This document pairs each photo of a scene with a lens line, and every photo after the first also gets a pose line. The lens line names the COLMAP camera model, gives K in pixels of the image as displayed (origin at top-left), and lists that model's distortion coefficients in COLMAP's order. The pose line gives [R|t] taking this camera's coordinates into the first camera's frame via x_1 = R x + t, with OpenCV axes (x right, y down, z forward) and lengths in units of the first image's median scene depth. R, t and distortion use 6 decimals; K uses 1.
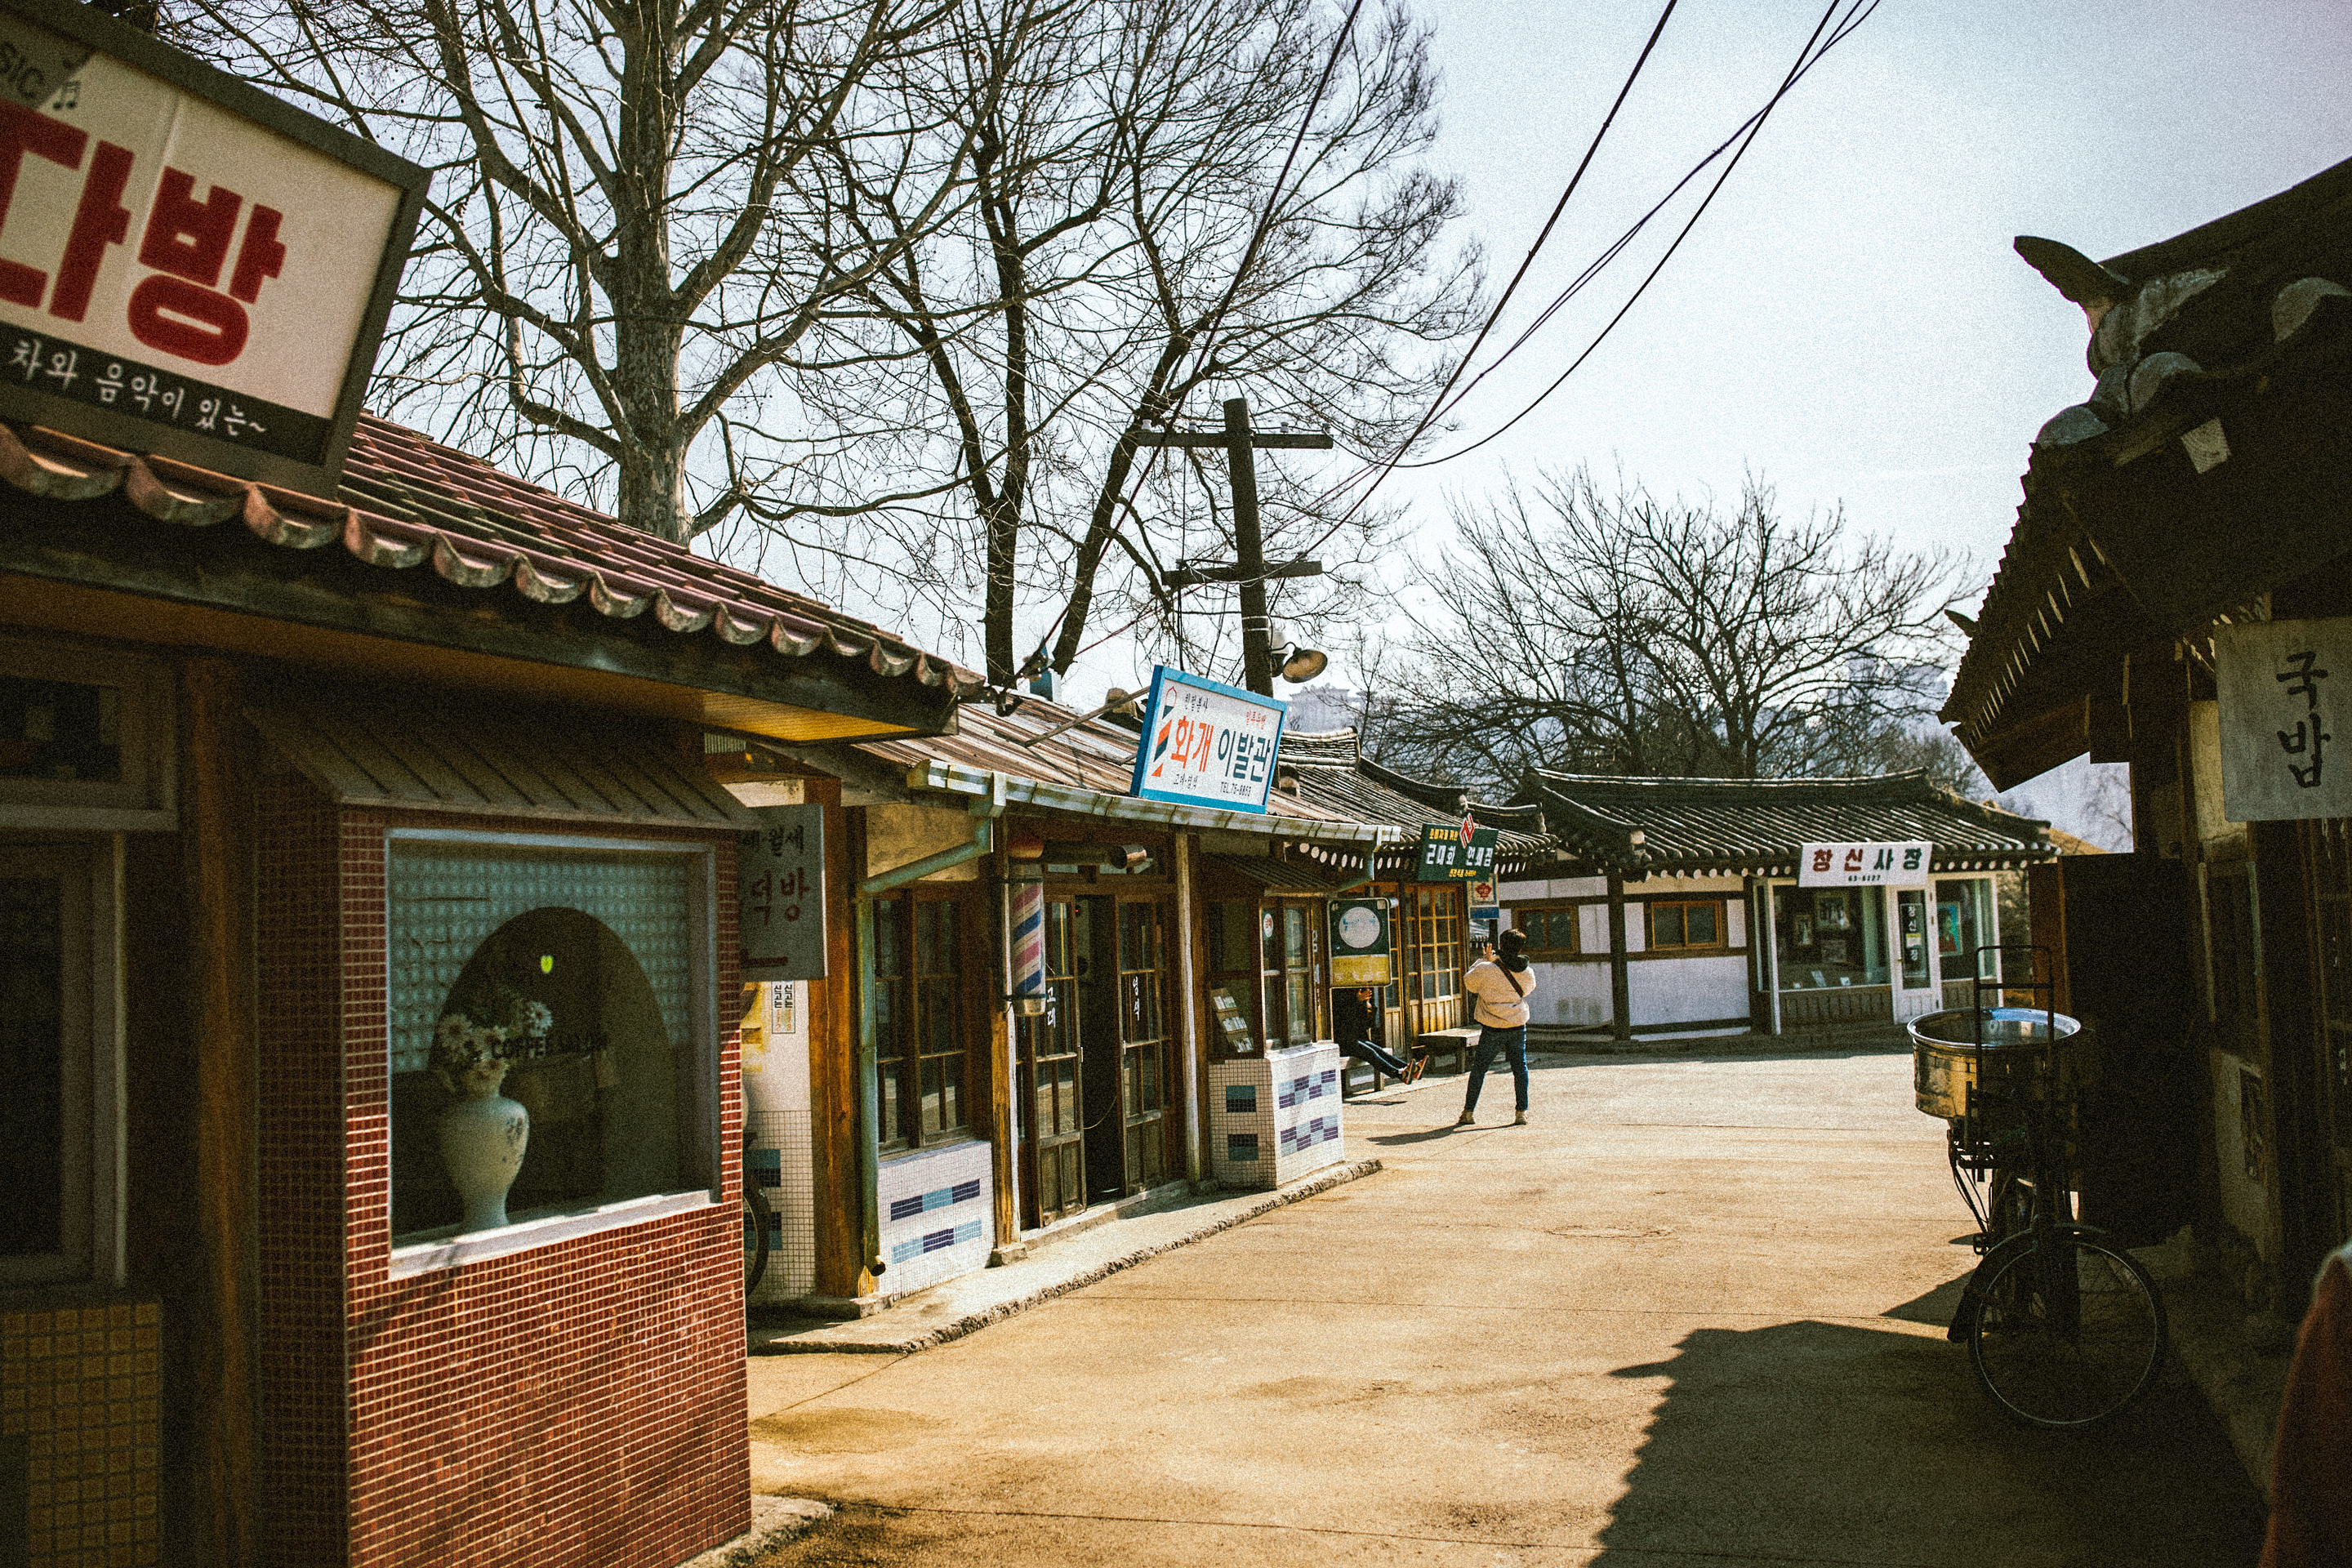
lens RADIAL K [[2364.0, 0, 1176.0], [0, 2364.0, 784.0], [0, 0, 1]] dist [0.077330, -0.213557]
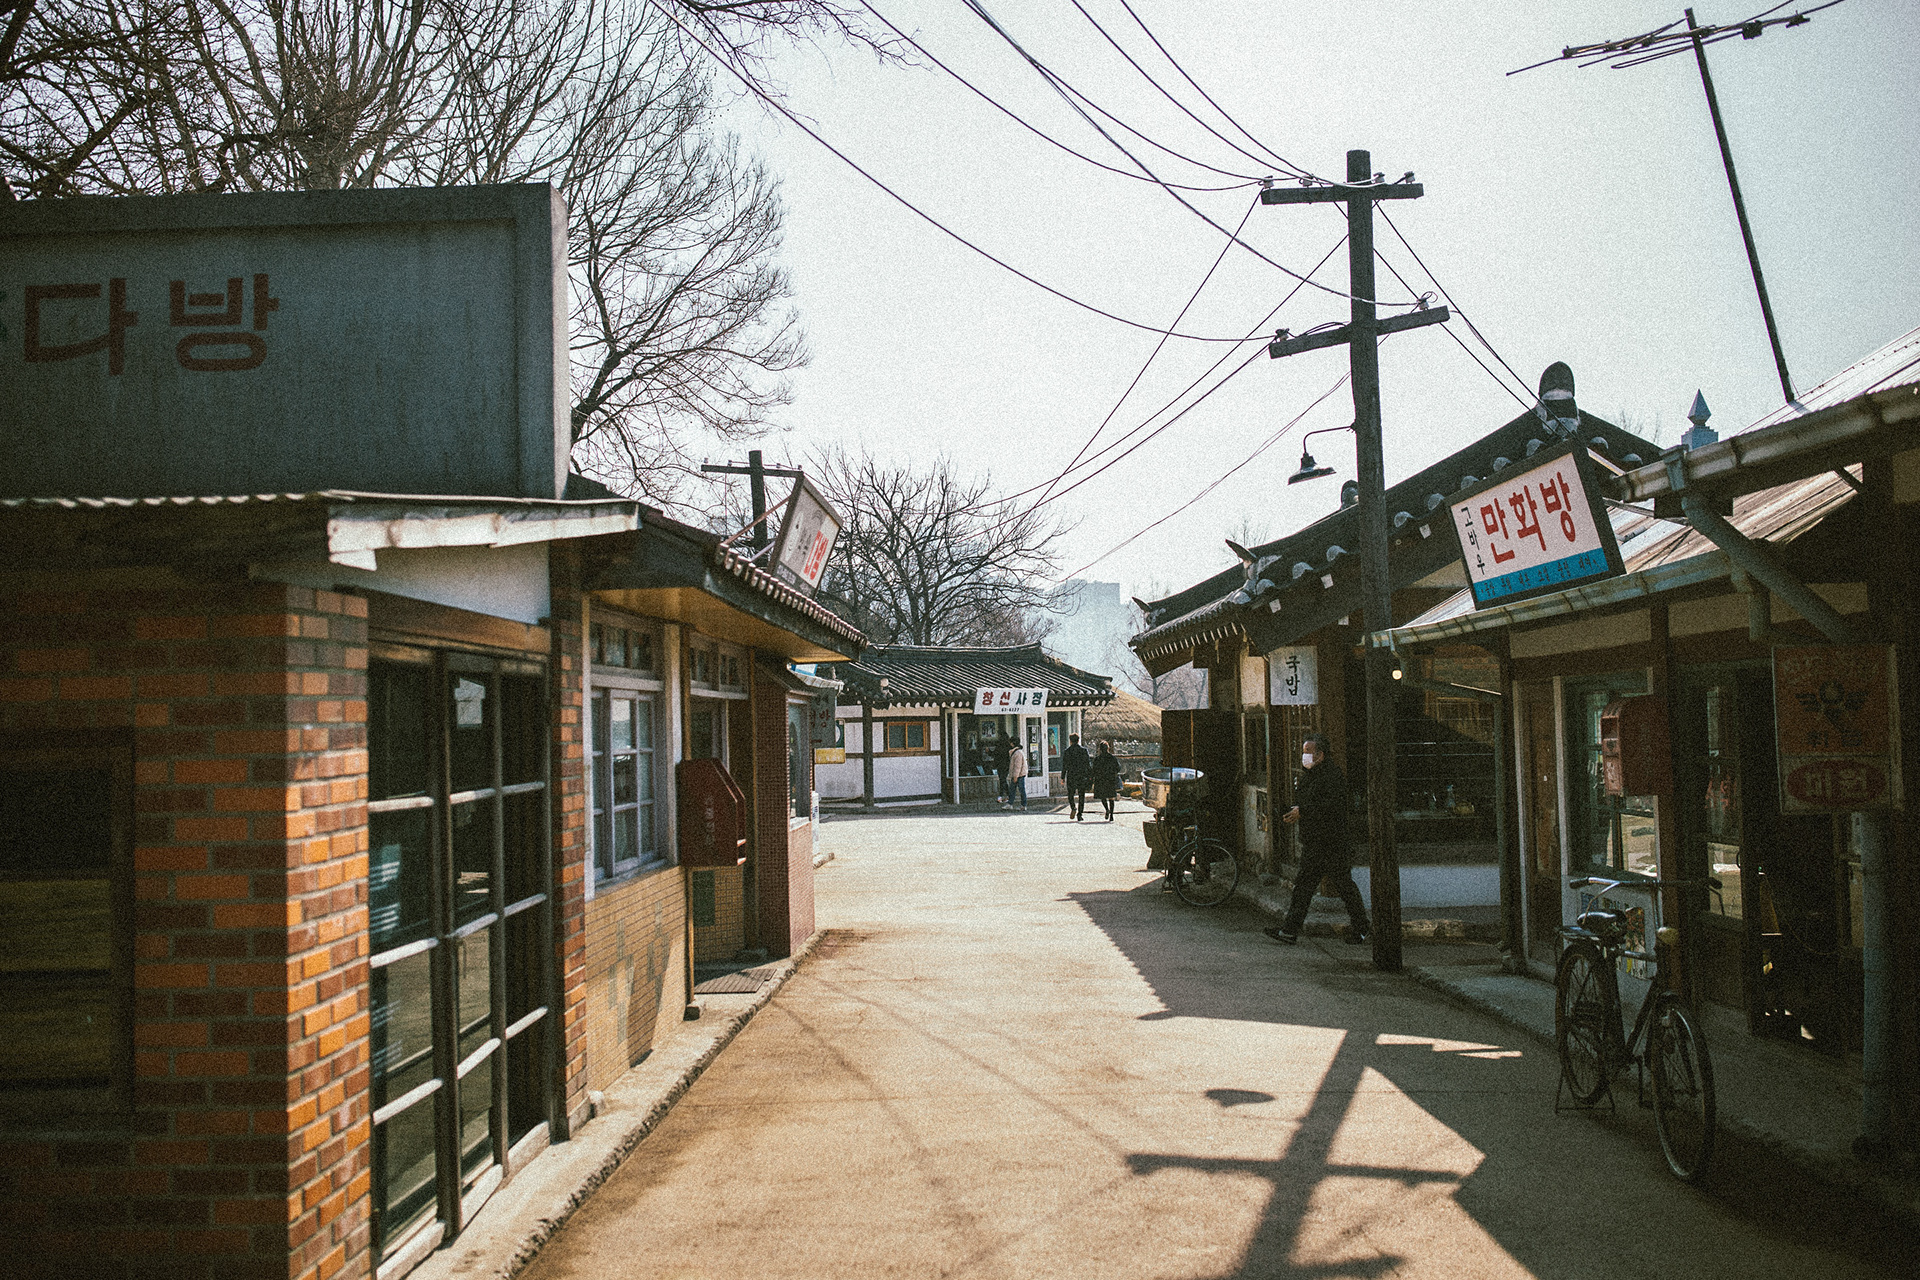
lens RADIAL K [[1929.8, 0, 960.0], [0, 1929.8, 640.0], [0, 0, 1]] dist [0.077330, -0.213557]
pose [[0.953560, 0.030334, 0.299671, -0.151635], [-0.033181, 0.999440, 0.004417, -0.014000], [-0.299369, -0.014156, 0.954032, -0.279580]]
